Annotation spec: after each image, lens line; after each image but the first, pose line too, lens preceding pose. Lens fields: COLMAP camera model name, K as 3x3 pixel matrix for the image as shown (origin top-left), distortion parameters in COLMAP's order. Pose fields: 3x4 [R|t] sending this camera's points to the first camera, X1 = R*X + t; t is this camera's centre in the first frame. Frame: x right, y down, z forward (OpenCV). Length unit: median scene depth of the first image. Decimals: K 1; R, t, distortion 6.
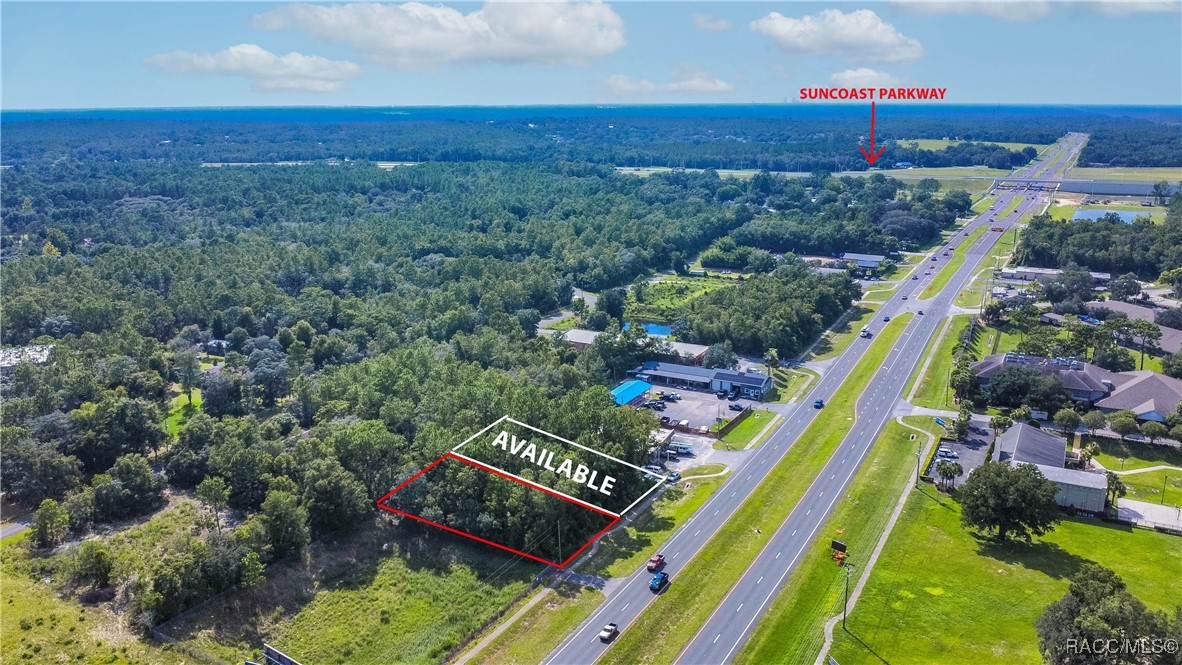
lens RADIAL K [[926.5, 0, 586.7], [0, 926.5, 329.1], [0, 0, 1]] dist [-0.029516, -0.008673]
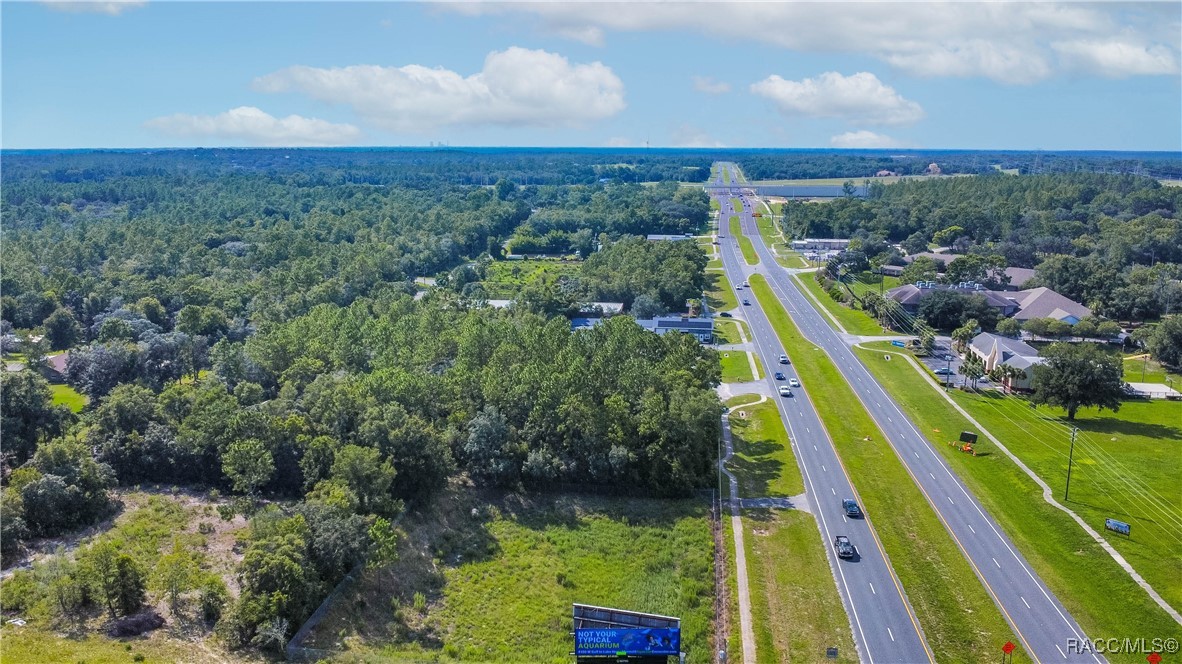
lens RADIAL K [[911.5, 0, 584.7], [0, 911.5, 330.8], [0, 0, 1]] dist [-0.031081, -0.008532]
pose [[0.931297, -0.067011, 0.358045, -0.330899], [0.081890, 0.996288, -0.026540, 0.096135], [-0.354937, 0.054037, 0.933327, 0.219121]]
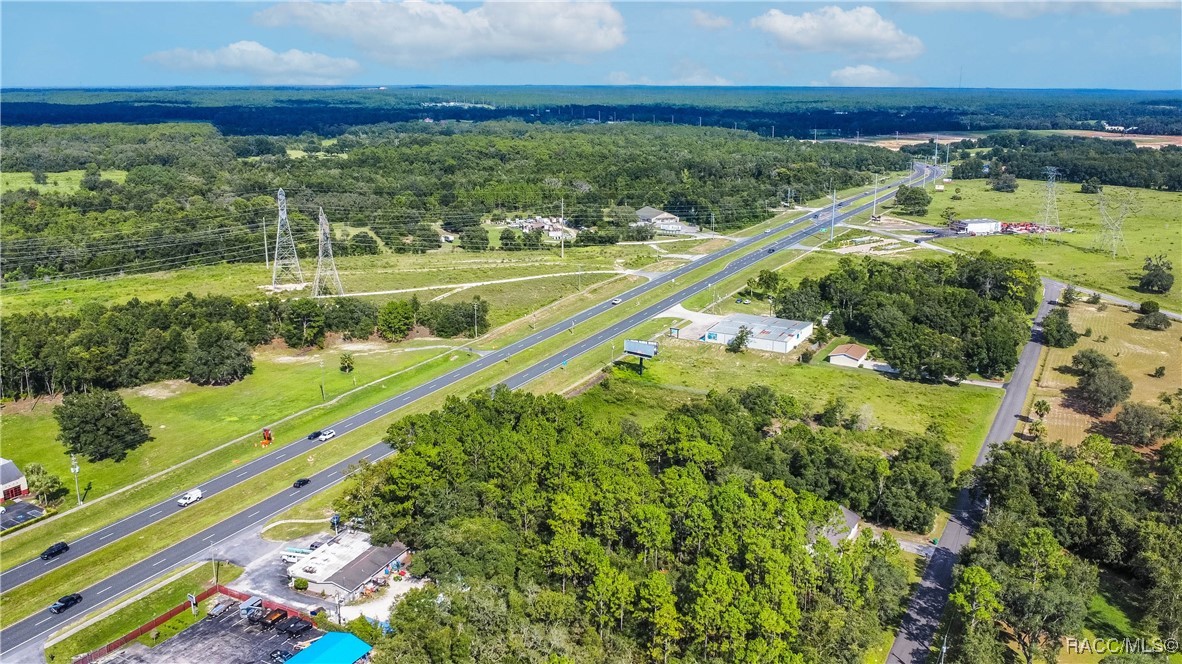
lens RADIAL K [[958.9, 0, 591.0], [0, 958.9, 332.0], [0, 0, 1]] dist [-0.020296, -0.012373]
pose [[-0.999939, -0.006804, 0.008720, -0.136973], [-0.001760, 0.876226, 0.481897, -0.399810], [-0.010919, 0.481852, -0.876185, 1.643660]]
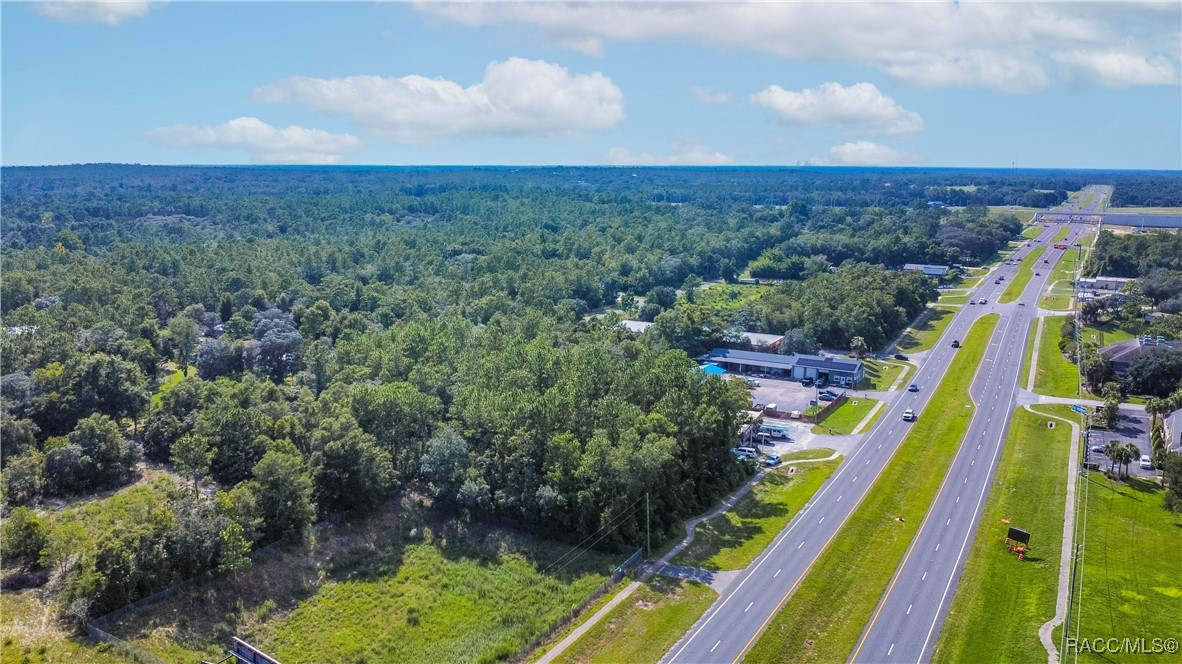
lens RADIAL K [[901.6, 0, 585.6], [0, 901.6, 330.5], [0, 0, 1]] dist [-0.029812, -0.008522]
pose [[0.999745, 0.010304, -0.020108, -0.052255], [-0.011475, 0.998190, -0.059040, 0.093282], [0.019463, 0.059255, 0.998053, 0.208756]]
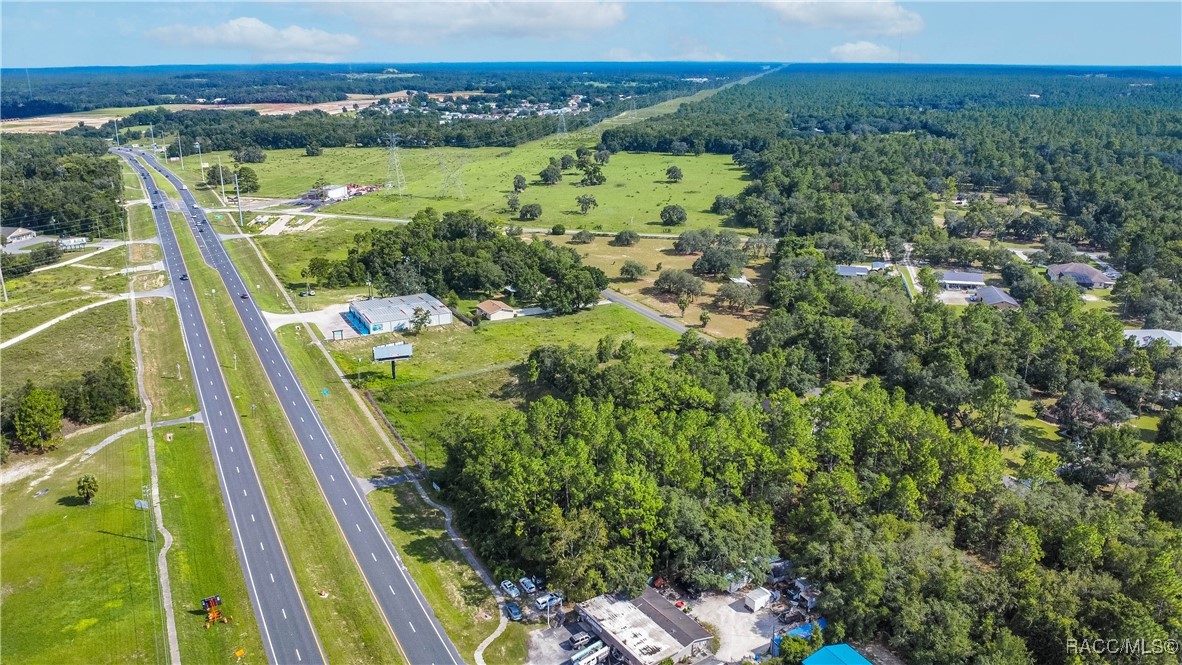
lens RADIAL K [[867.6, 0, 588.6], [0, 867.6, 330.8], [0, 0, 1]] dist [-0.029688, -0.007575]
pose [[-0.552628, 0.252486, -0.794263, 0.514105], [-0.199894, 0.885035, 0.420422, -0.303813], [0.809101, 0.391105, -0.438625, 1.221591]]
